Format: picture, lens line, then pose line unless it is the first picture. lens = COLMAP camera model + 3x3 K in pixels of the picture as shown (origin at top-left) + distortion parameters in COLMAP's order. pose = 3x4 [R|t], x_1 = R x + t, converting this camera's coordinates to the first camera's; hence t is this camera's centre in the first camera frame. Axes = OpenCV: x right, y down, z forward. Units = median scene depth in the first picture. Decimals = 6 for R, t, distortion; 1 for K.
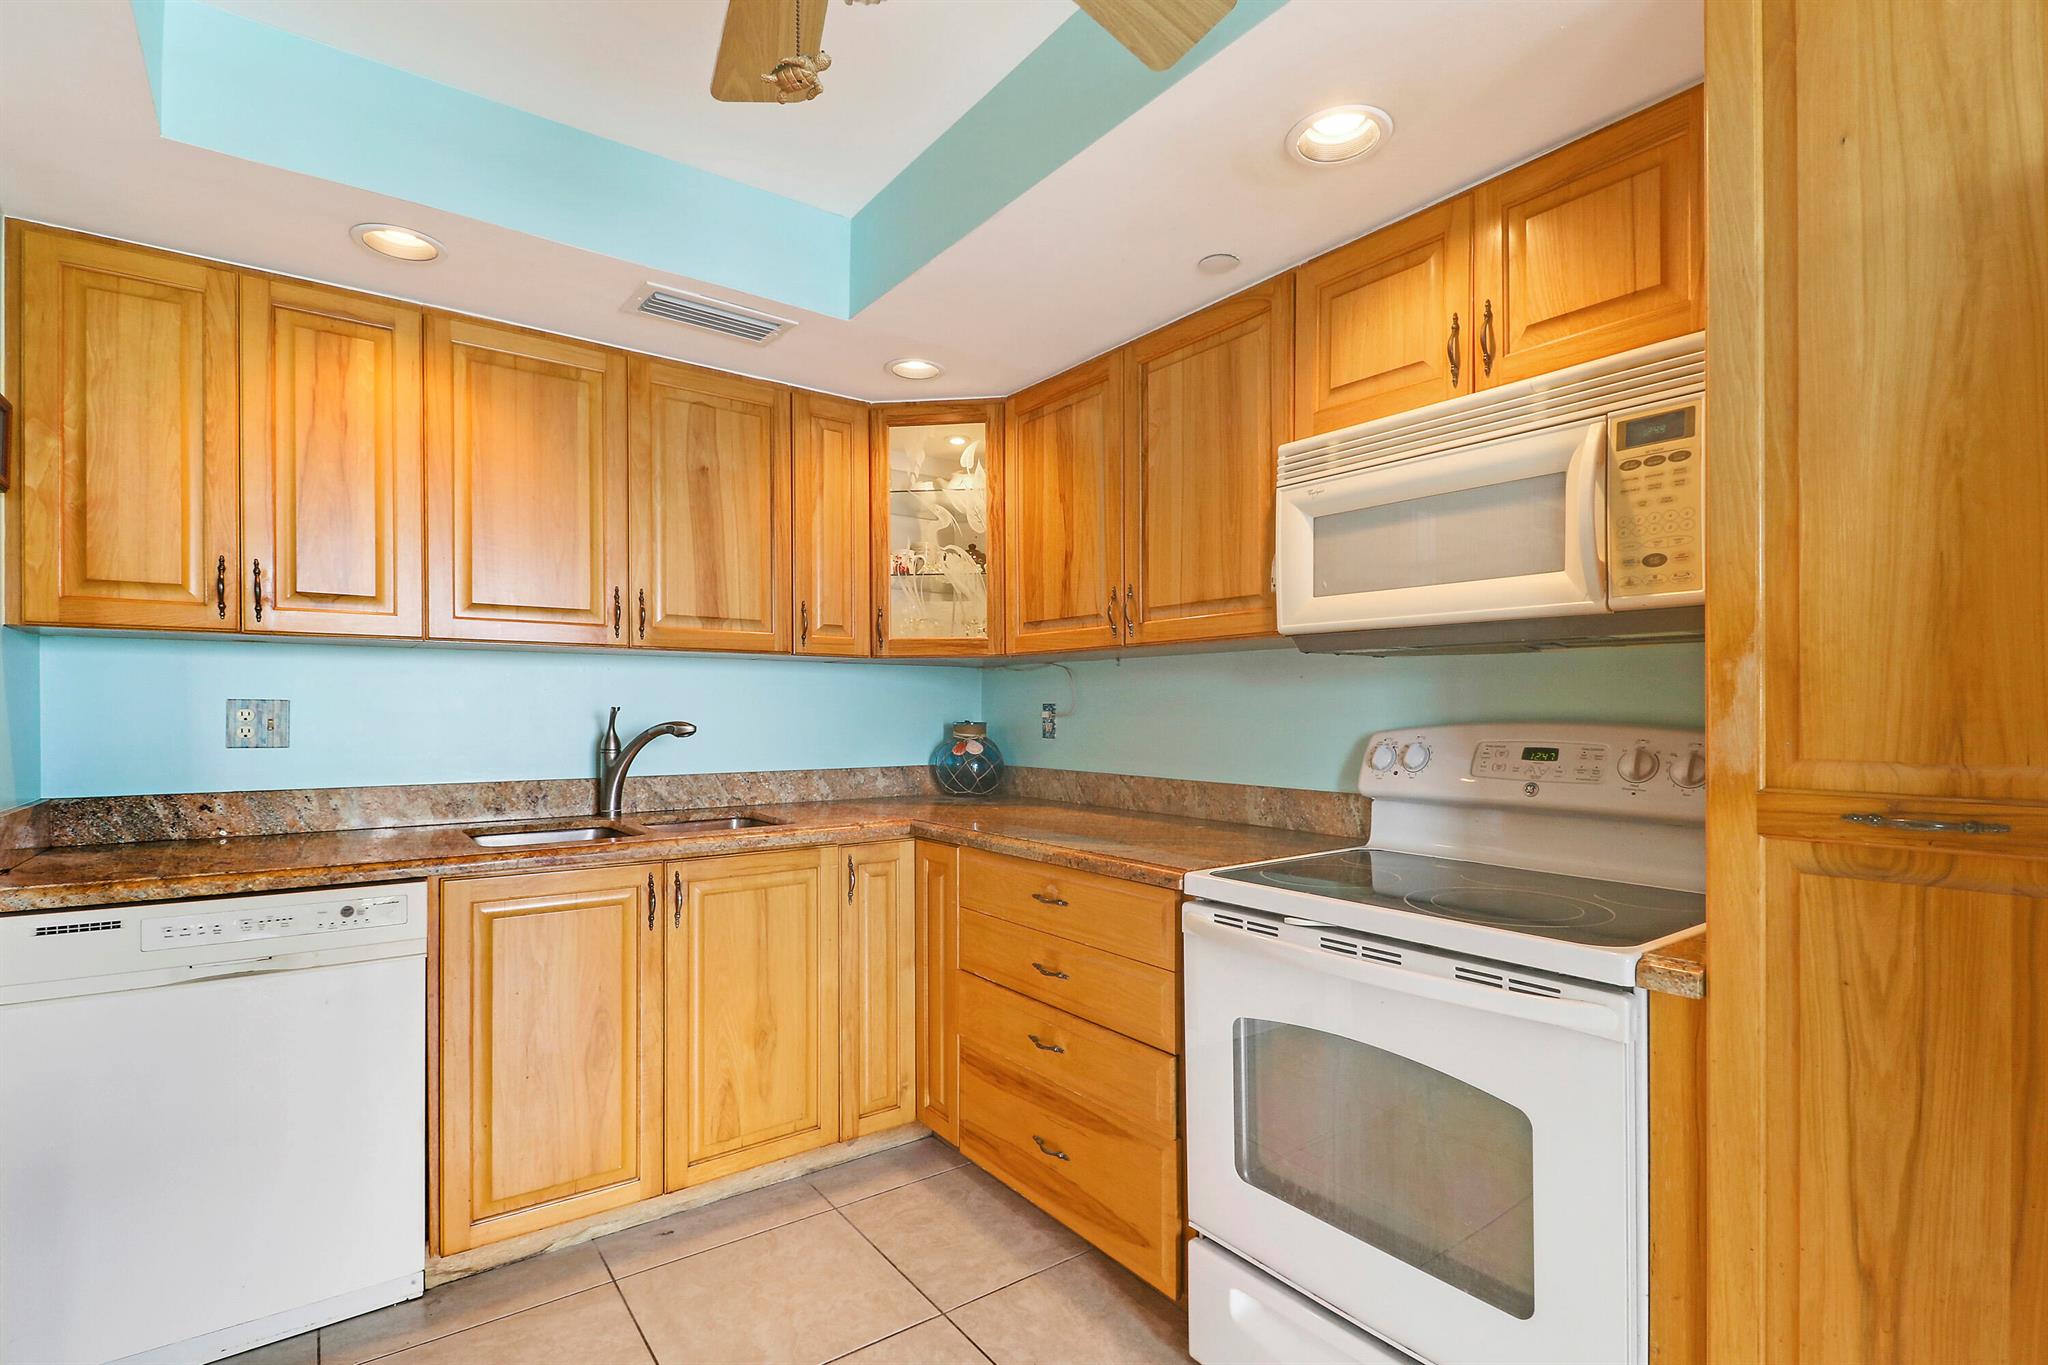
lens RADIAL K [[965.1, 0, 1075.7], [0, 965.1, 708.7], [0, 0, 1]] dist [0.017667, -0.019176]
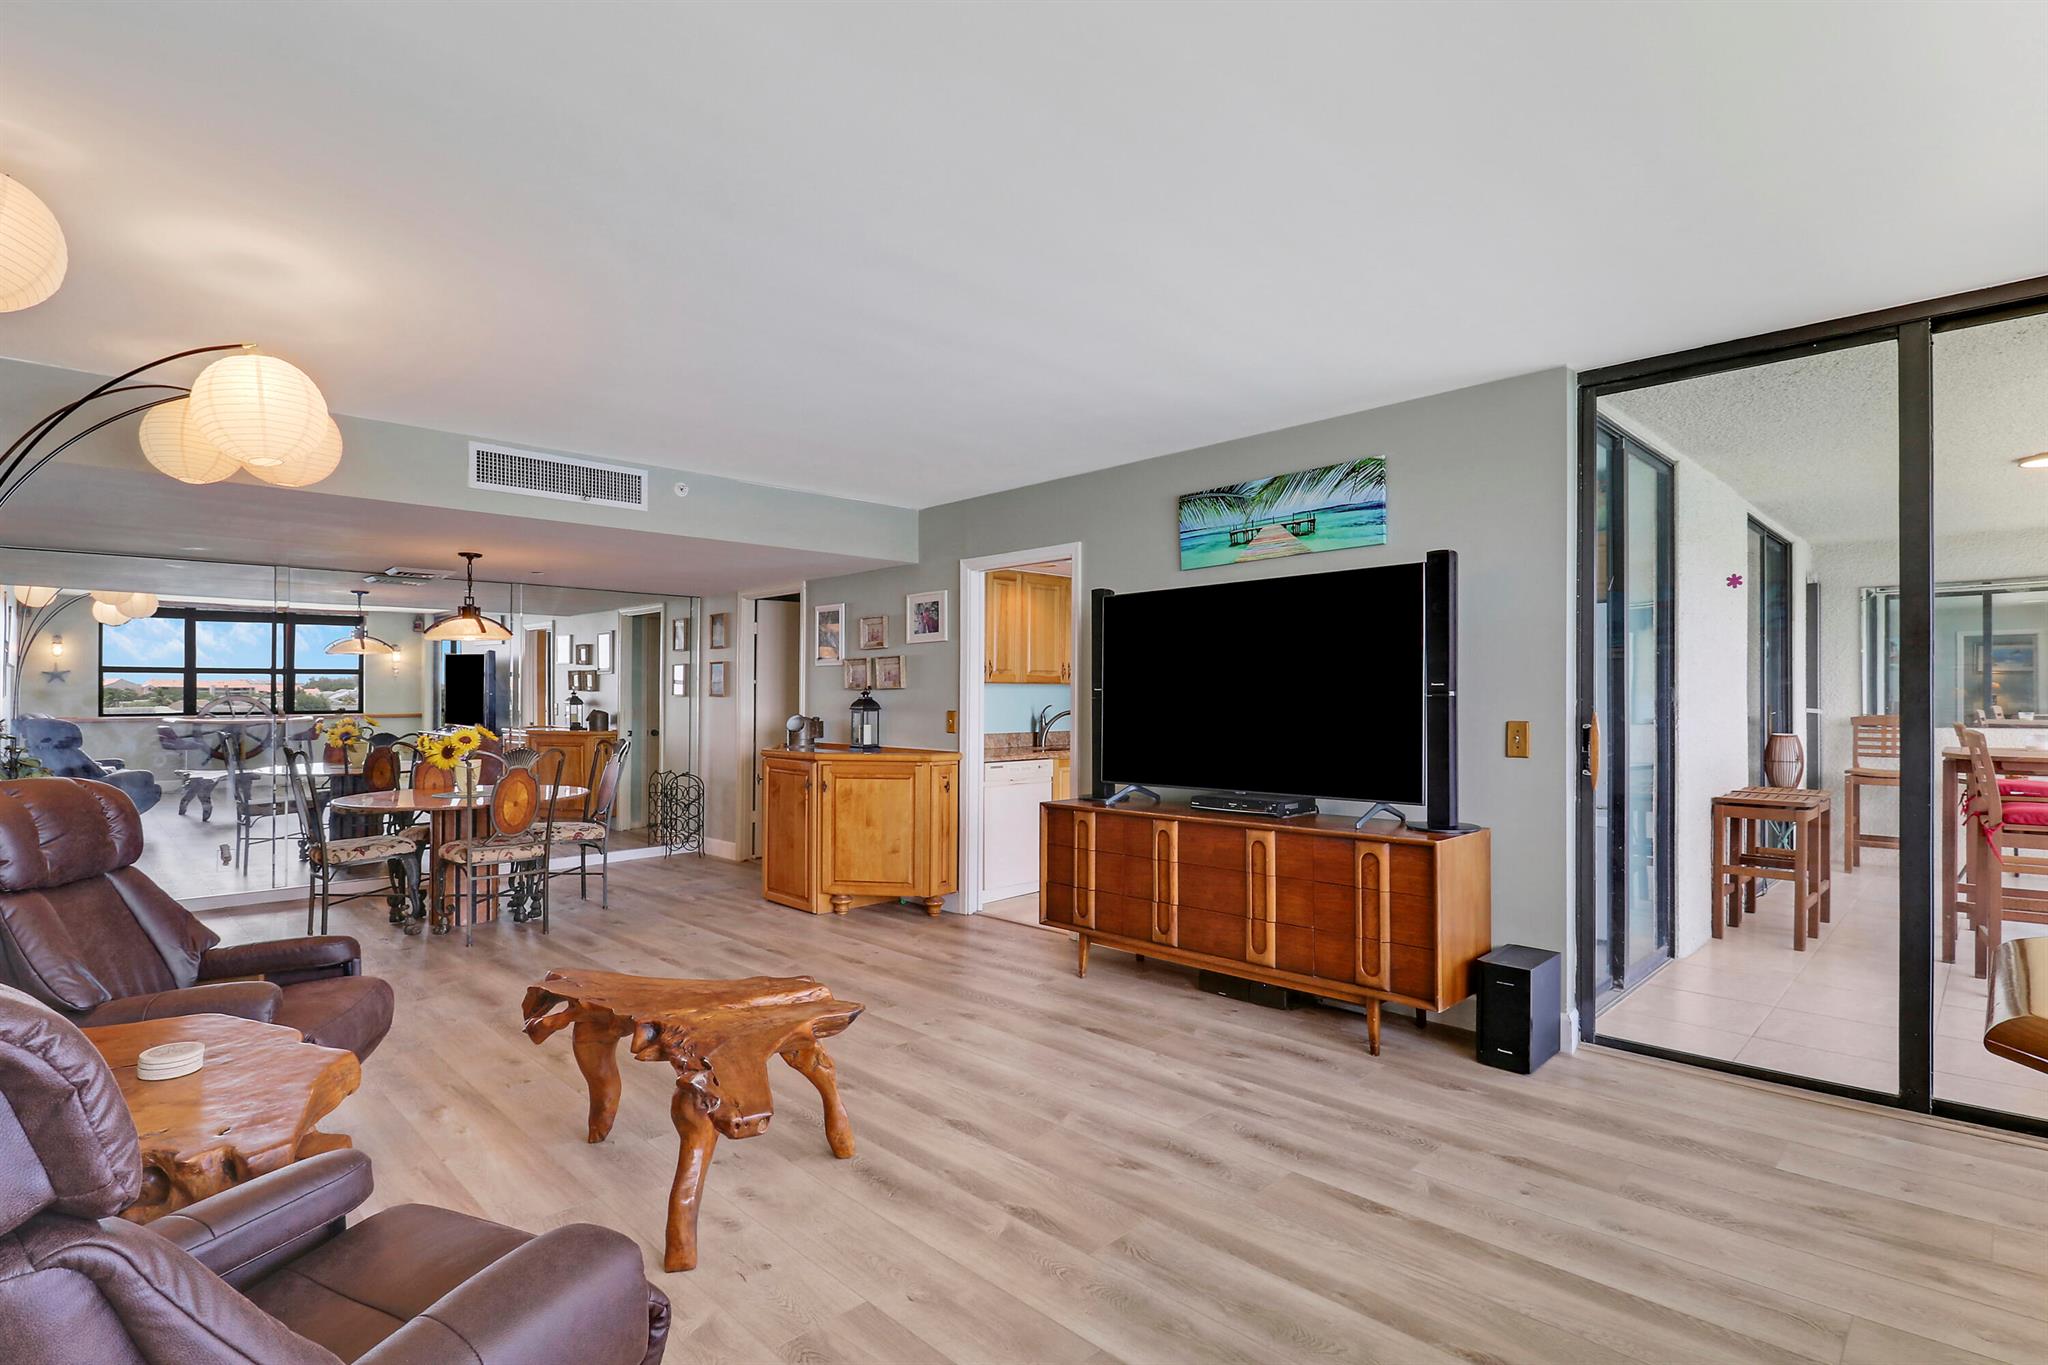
lens RADIAL K [[1005.3, 0, 1024.5], [0, 1005.3, 672.3], [0, 0, 1]] dist [0.026864, -0.018542]
pose [[0.992936, -0.000312, 0.118648, -1.074123], [0.003061, 0.999731, -0.022985, -0.035387], [-0.118609, 0.023186, 0.992670, -2.172940]]
